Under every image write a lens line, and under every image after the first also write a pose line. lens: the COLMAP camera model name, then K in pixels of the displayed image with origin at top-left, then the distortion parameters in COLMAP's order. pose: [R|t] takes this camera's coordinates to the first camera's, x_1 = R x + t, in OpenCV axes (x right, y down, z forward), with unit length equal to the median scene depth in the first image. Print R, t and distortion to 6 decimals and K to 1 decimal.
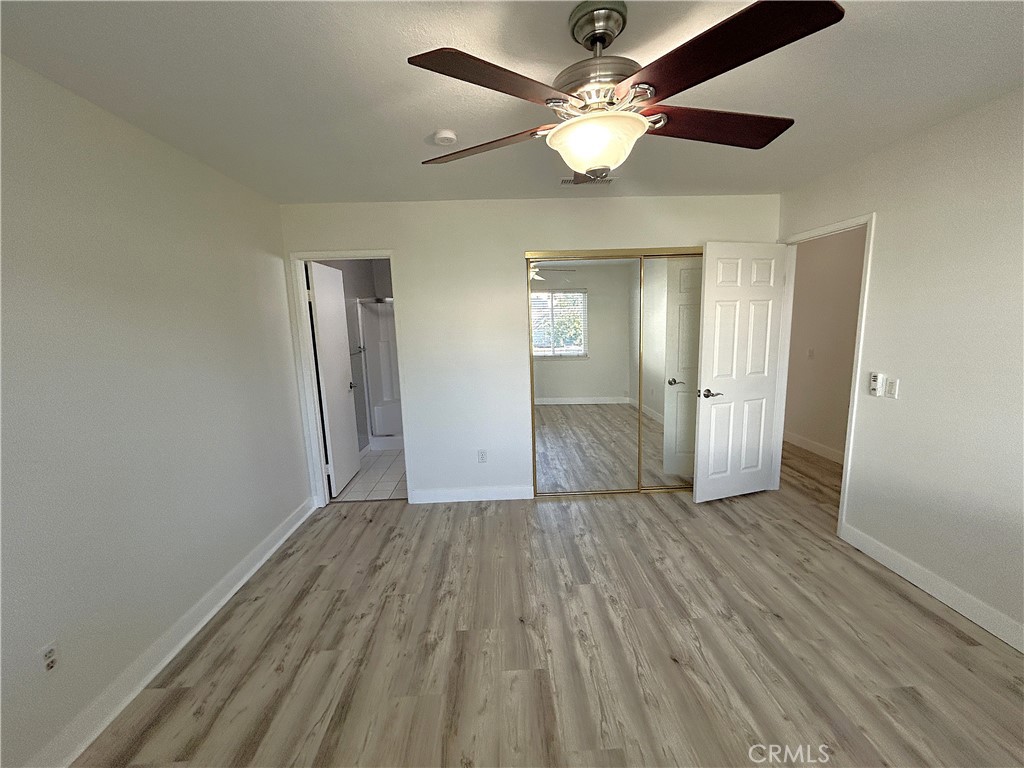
lens RADIAL K [[416.2, 0, 512.2], [0, 416.2, 382.2], [0, 0, 1]] dist [0.000576, 0.000762]
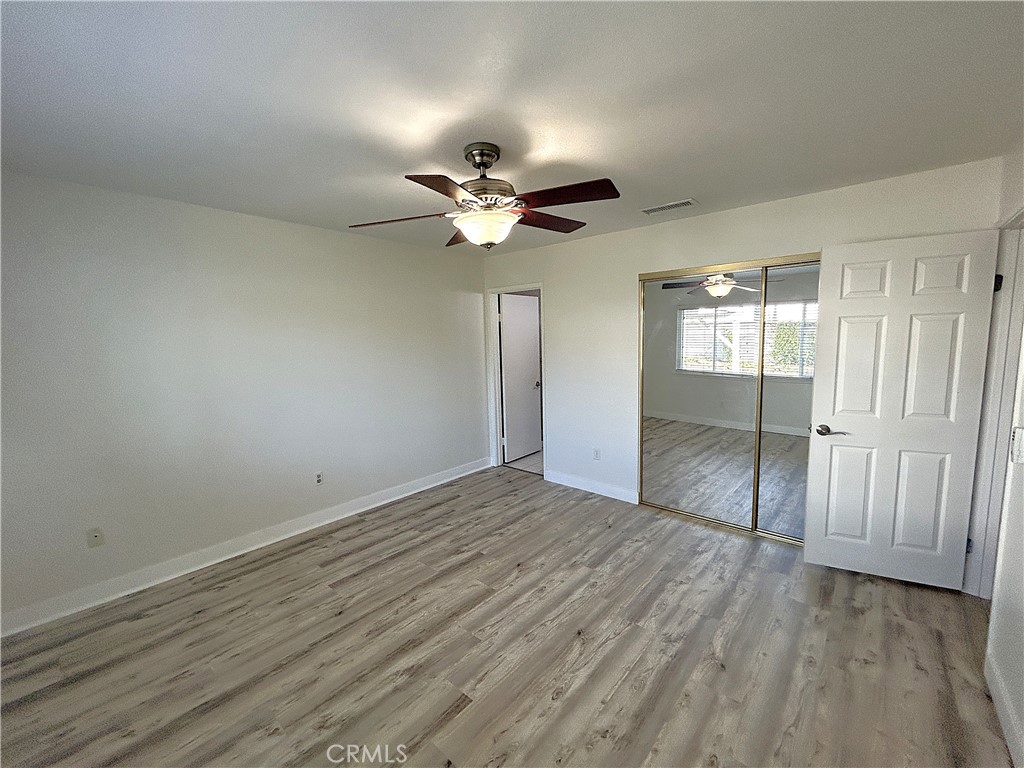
lens RADIAL K [[416.2, 0, 511.4], [0, 416.2, 381.7], [0, 0, 1]] dist [0.000576, 0.000762]
pose [[0.728458, 0.088576, -0.679340, 0.719139], [-0.103874, 0.994423, 0.018274, -0.023423], [0.677170, 0.057254, 0.733596, -0.016827]]
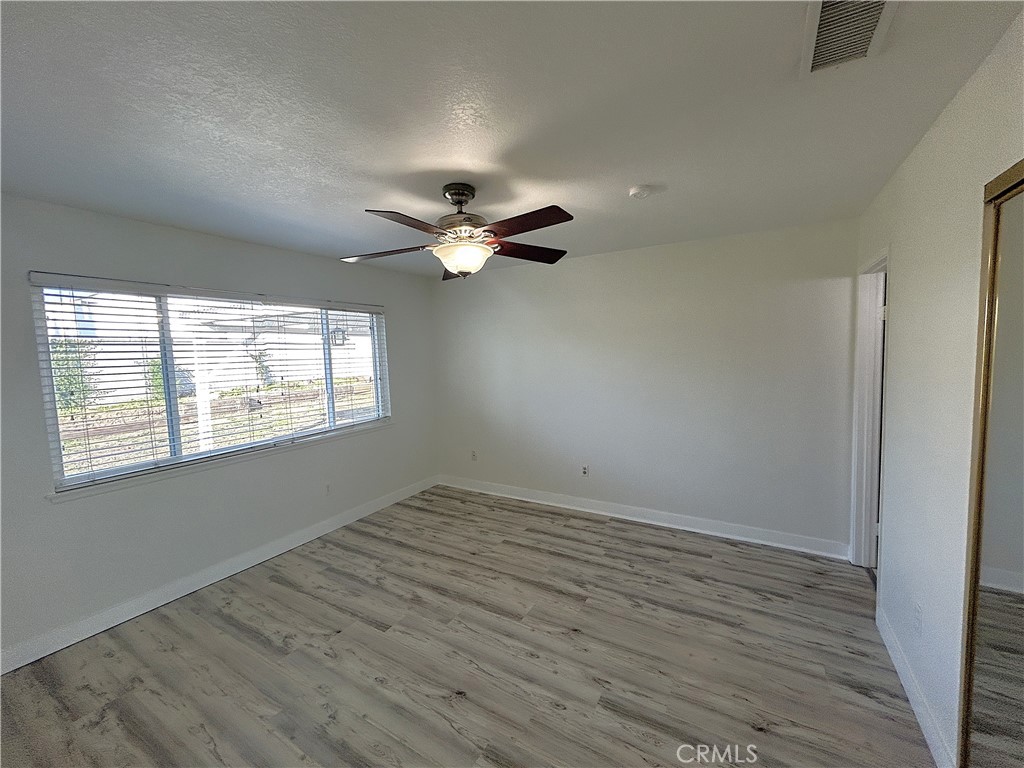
lens RADIAL K [[416.2, 0, 513.5], [0, 416.2, 385.2], [0, 0, 1]] dist [0.000576, 0.000762]
pose [[-0.536312, 0.112511, -0.836487, 0.808539], [-0.084624, 0.978913, 0.185925, -0.213369], [0.839767, 0.170500, -0.515482, 1.110743]]
